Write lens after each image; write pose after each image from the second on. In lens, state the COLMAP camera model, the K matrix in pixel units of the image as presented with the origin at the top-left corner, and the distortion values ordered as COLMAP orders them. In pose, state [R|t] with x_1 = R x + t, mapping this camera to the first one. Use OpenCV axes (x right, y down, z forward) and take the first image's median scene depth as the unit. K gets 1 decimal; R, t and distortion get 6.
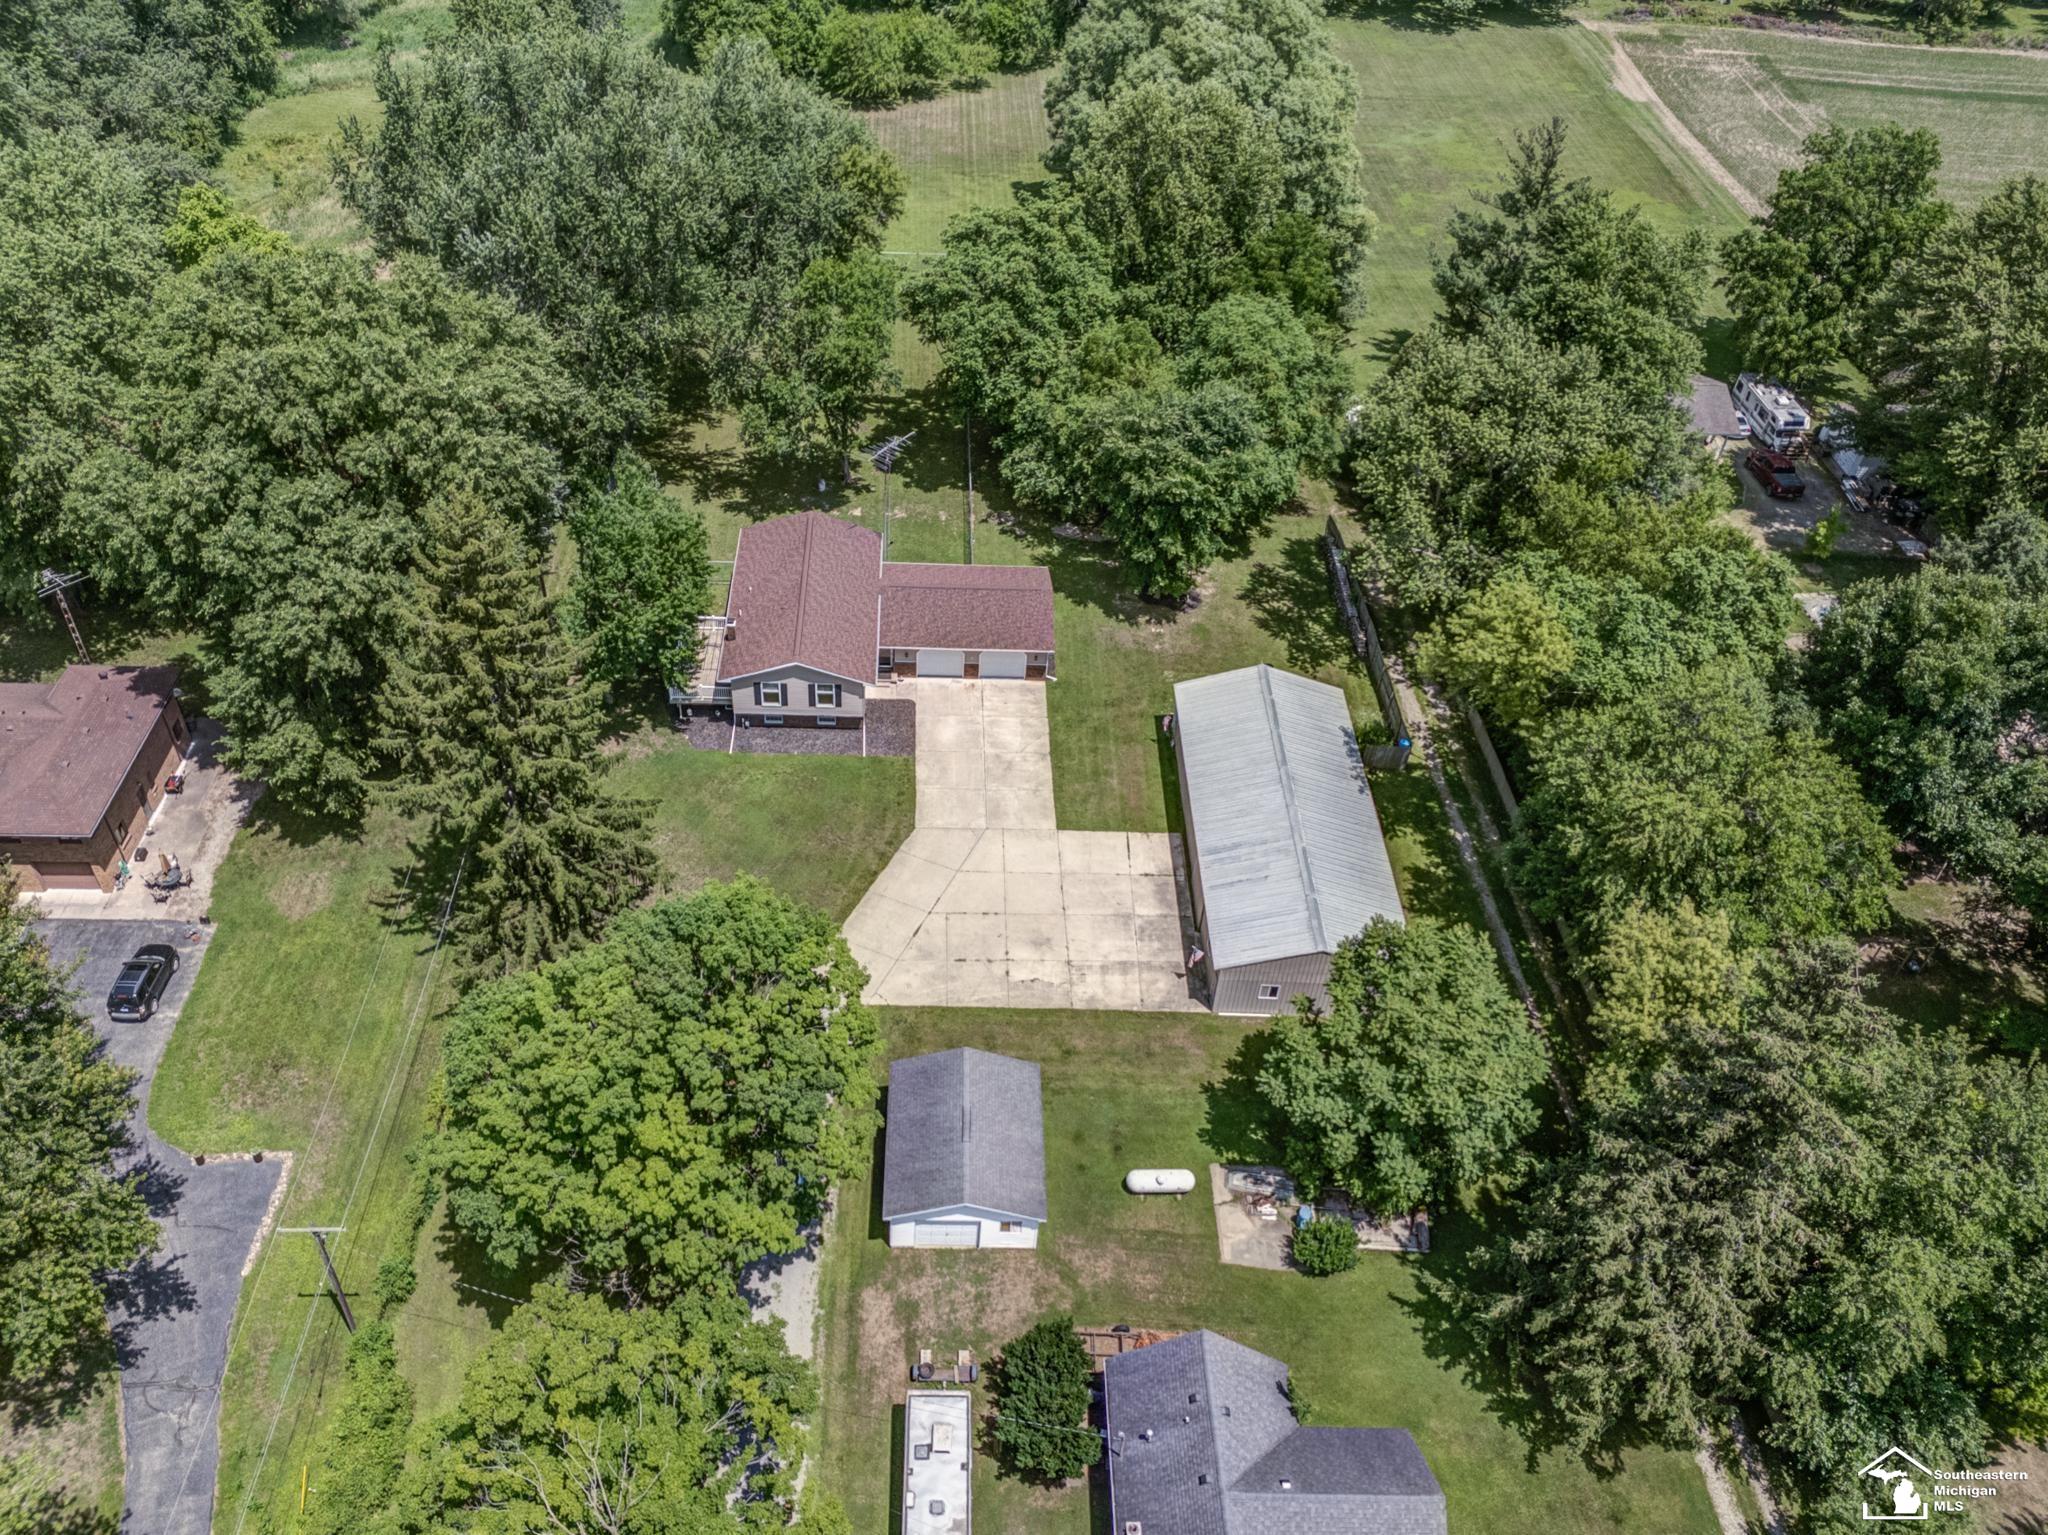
lens RADIAL K [[1525.8, 0, 1061.2], [0, 1525.8, 775.6], [0, 0, 1]] dist [0.017440, -0.003908]
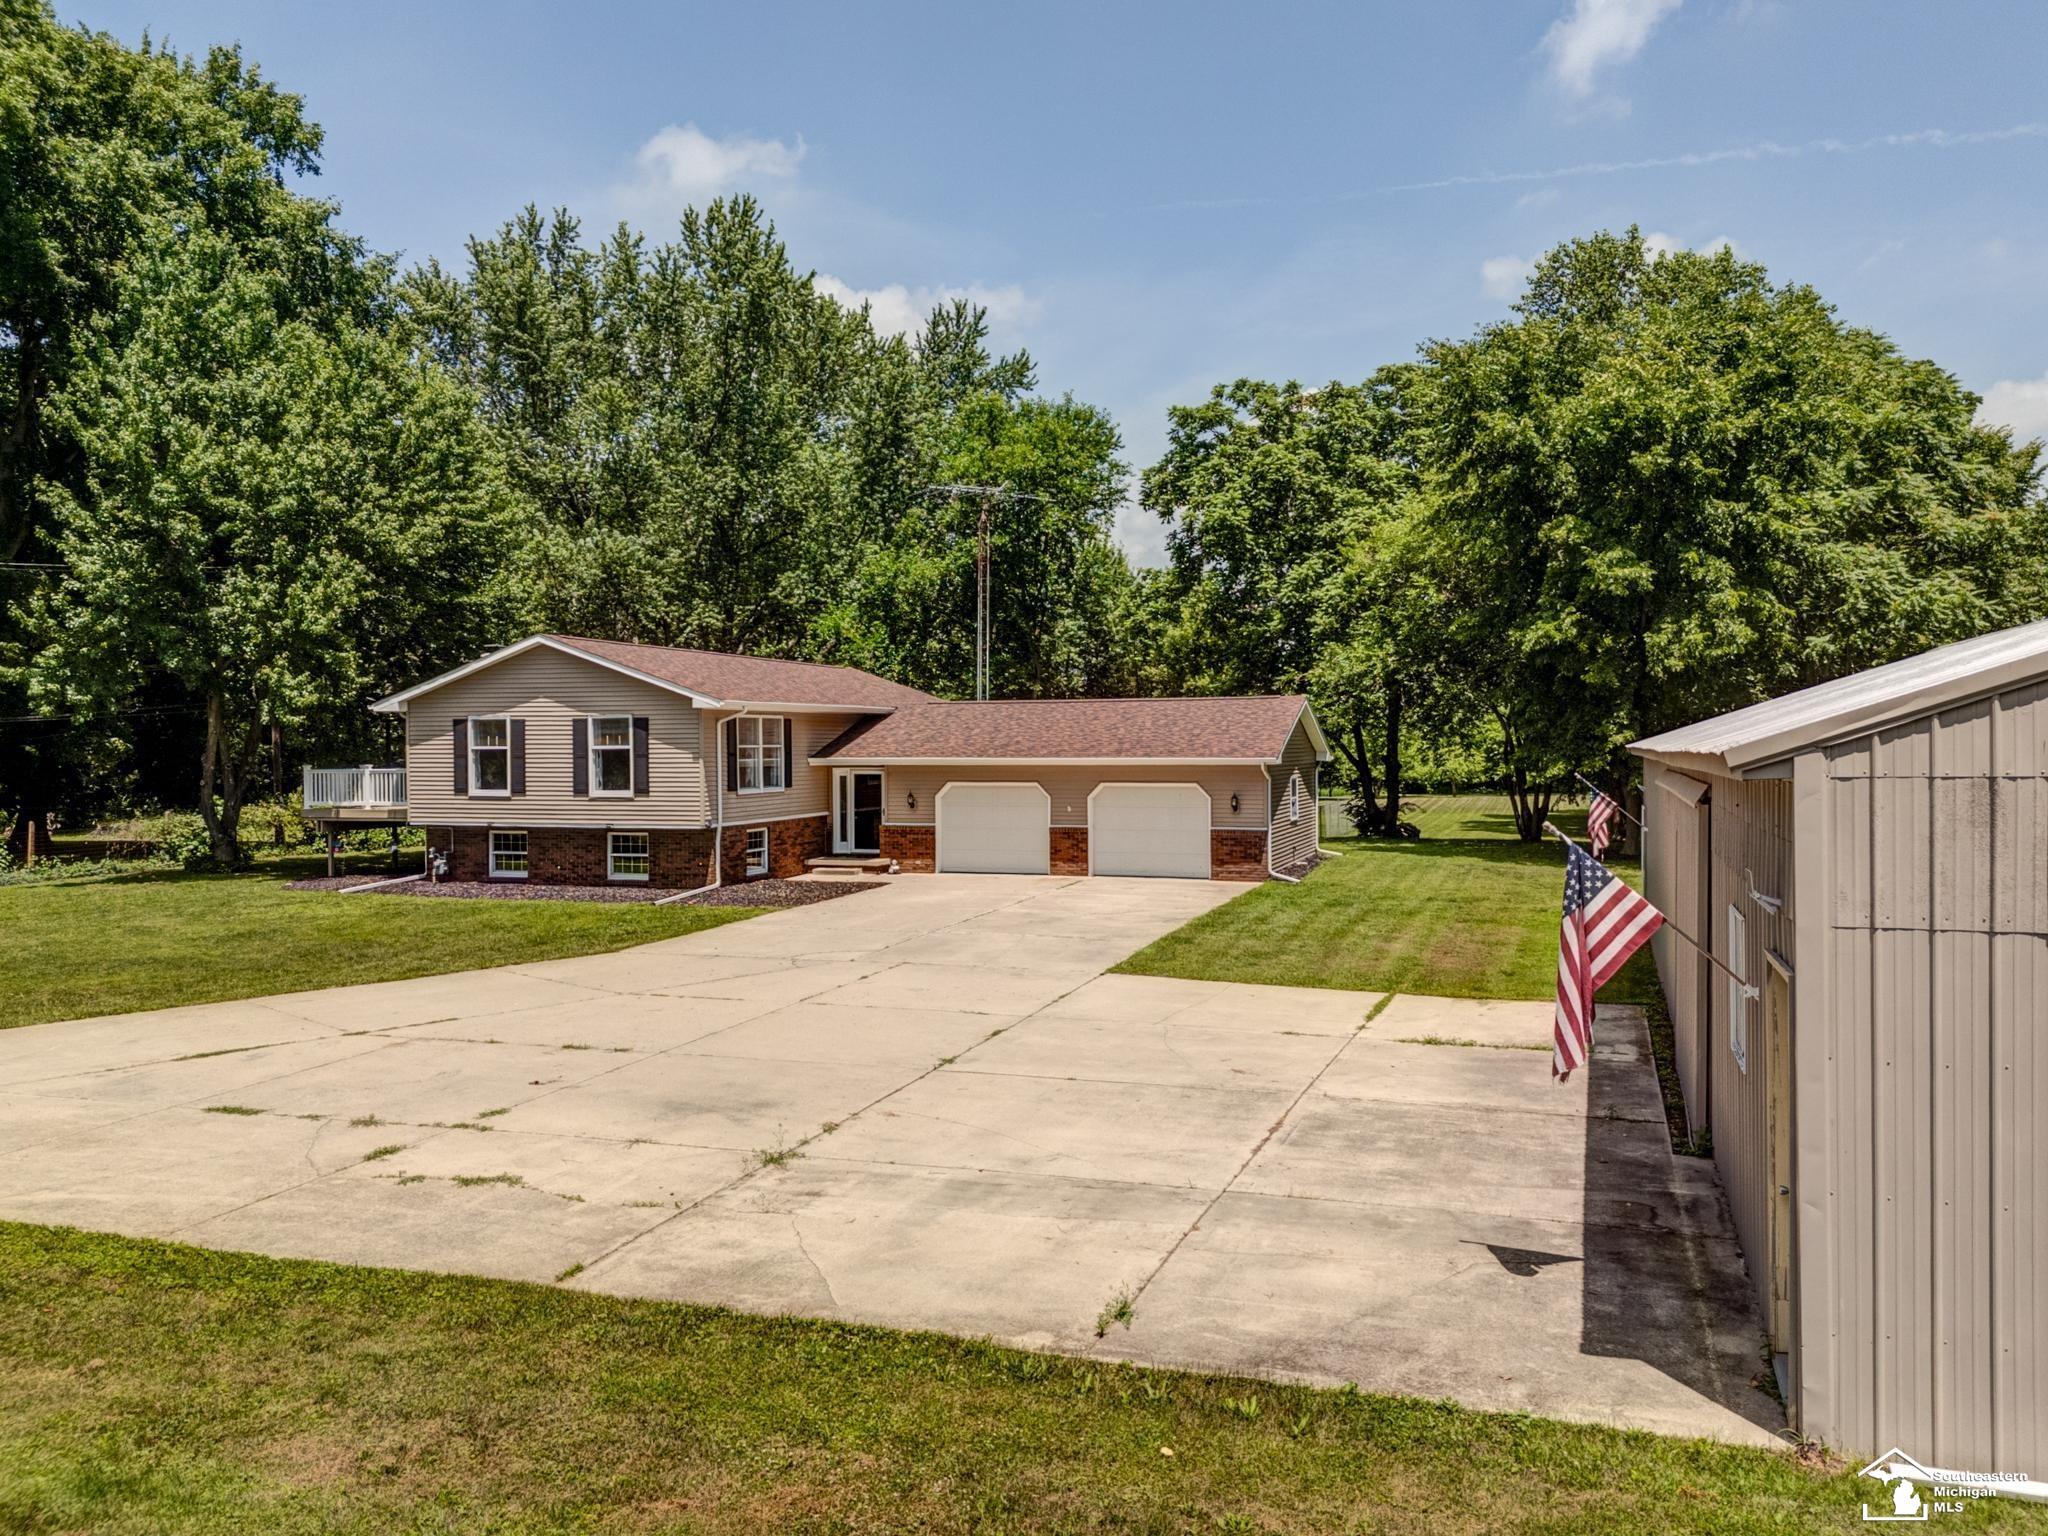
lens RADIAL K [[1525.8, 0, 1061.2], [0, 1525.8, 776.1], [0, 0, 1]] dist [0.017440, -0.003908]
pose [[0.931741, -0.078975, -0.354432, 0.079750], [-0.170224, 0.767179, -0.618434, 0.162163], [0.320753, 0.636553, 0.701369, 0.766361]]
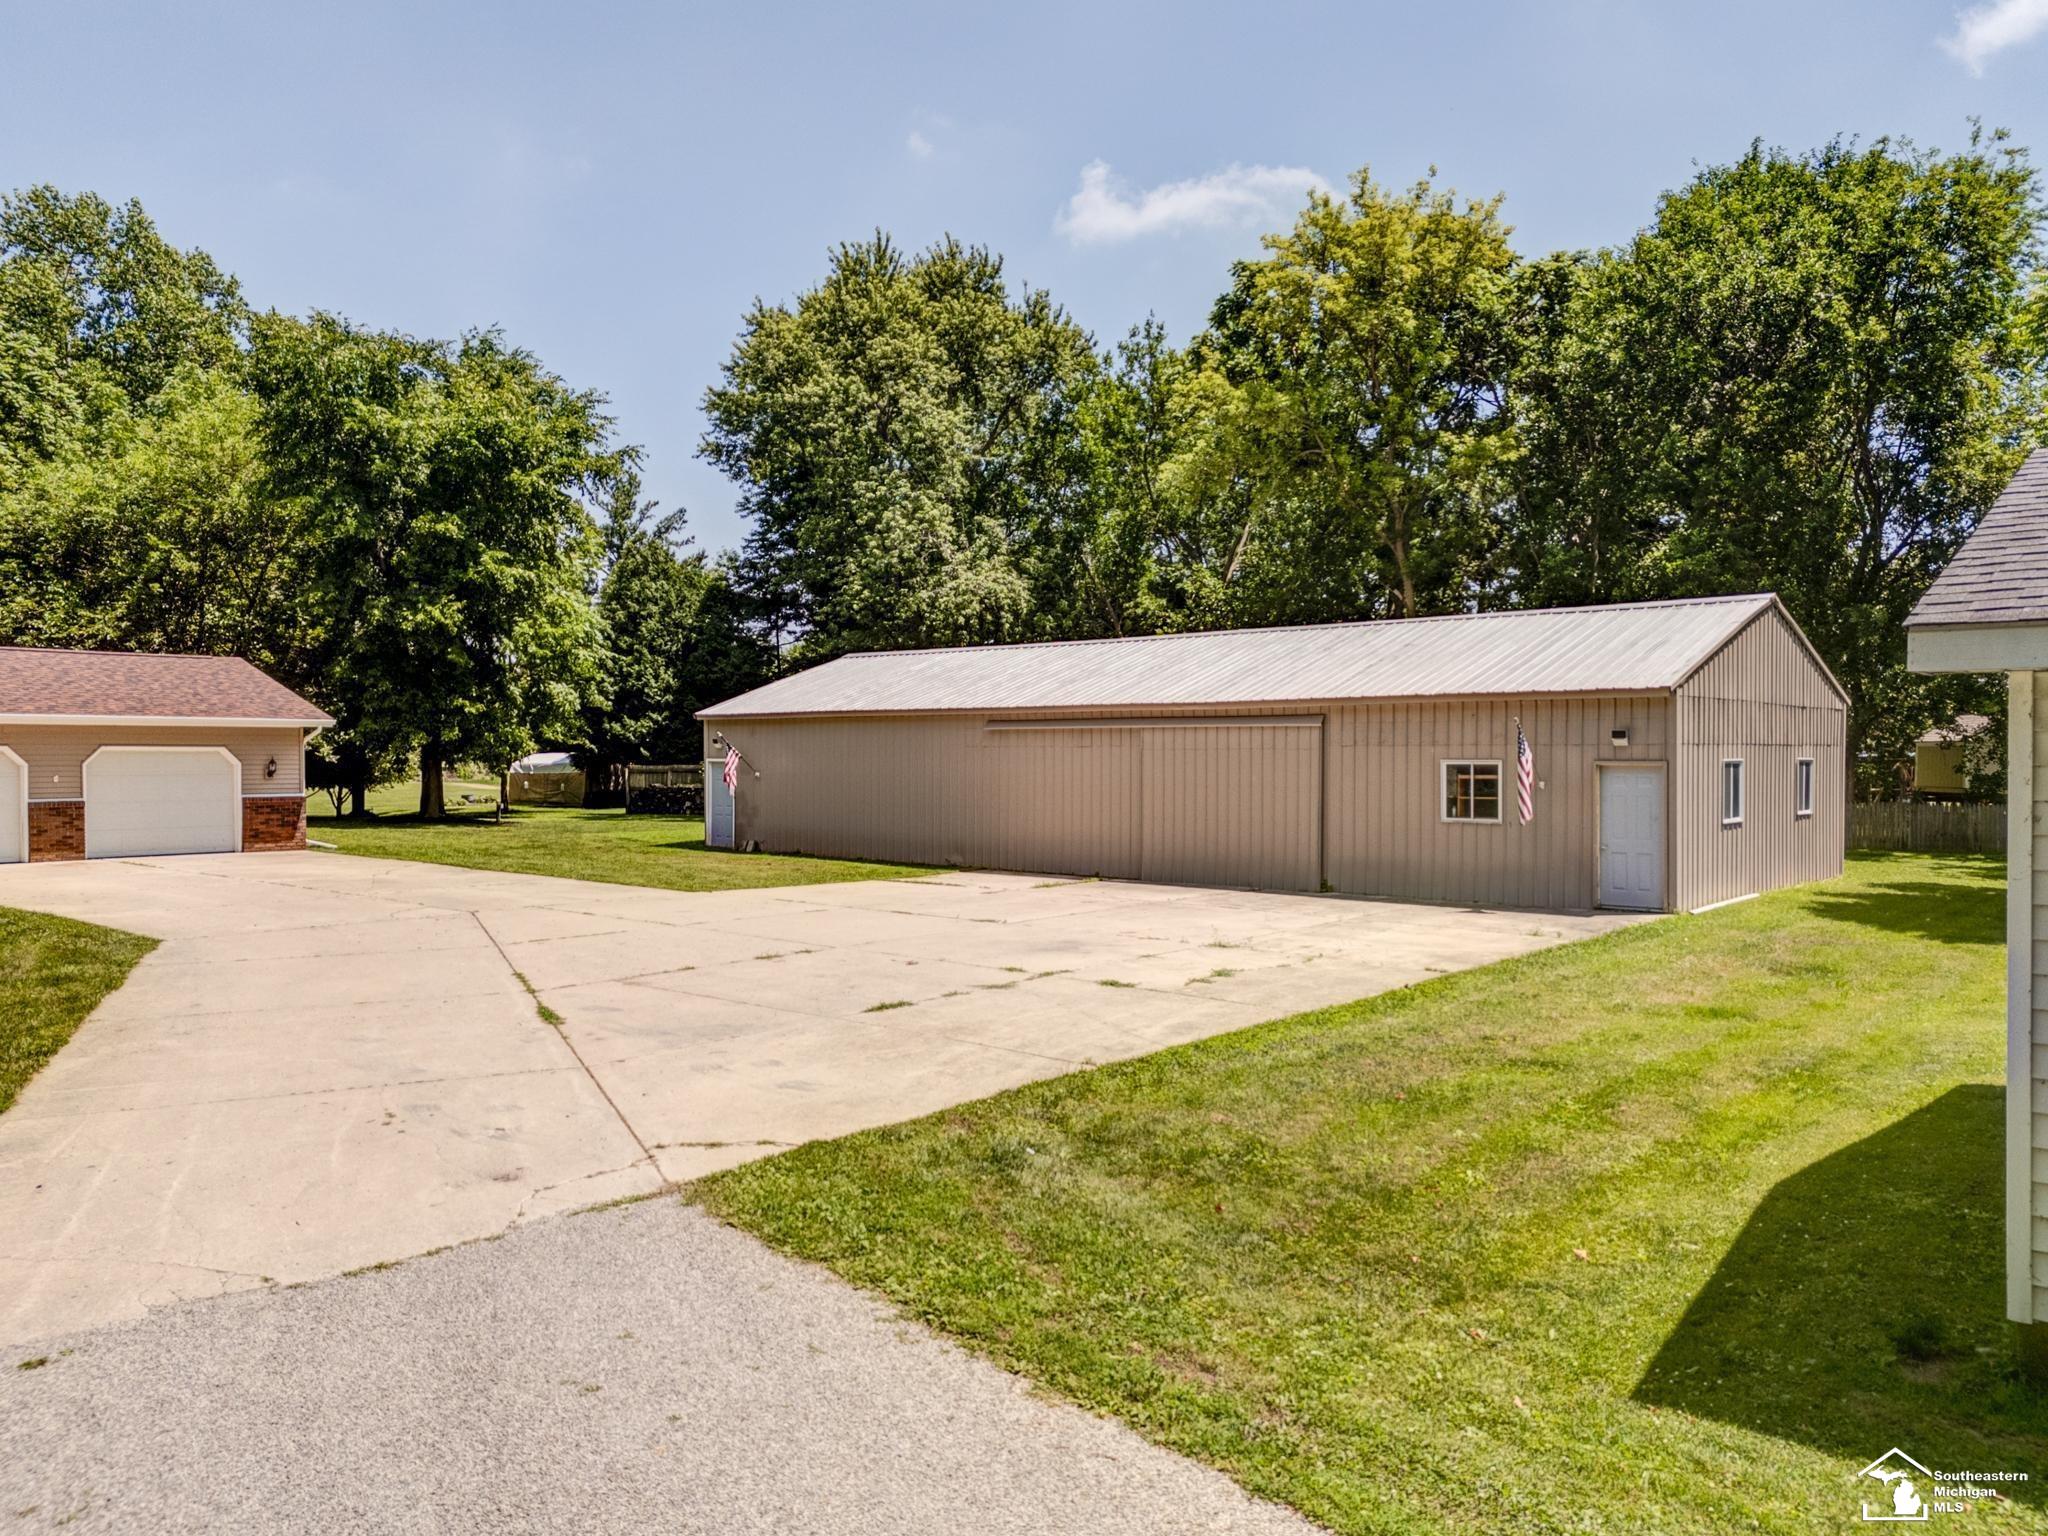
lens RADIAL K [[1446.0, 0, 1024.0], [0, 1446.0, 768.0], [0, 0, 1]] dist [-0.002742, -0.000188]
pose [[0.682543, -0.093190, 0.724879, -0.144390], [0.517151, 0.762422, -0.388931, 0.146307], [-0.516420, 0.640334, 0.568579, 0.769020]]
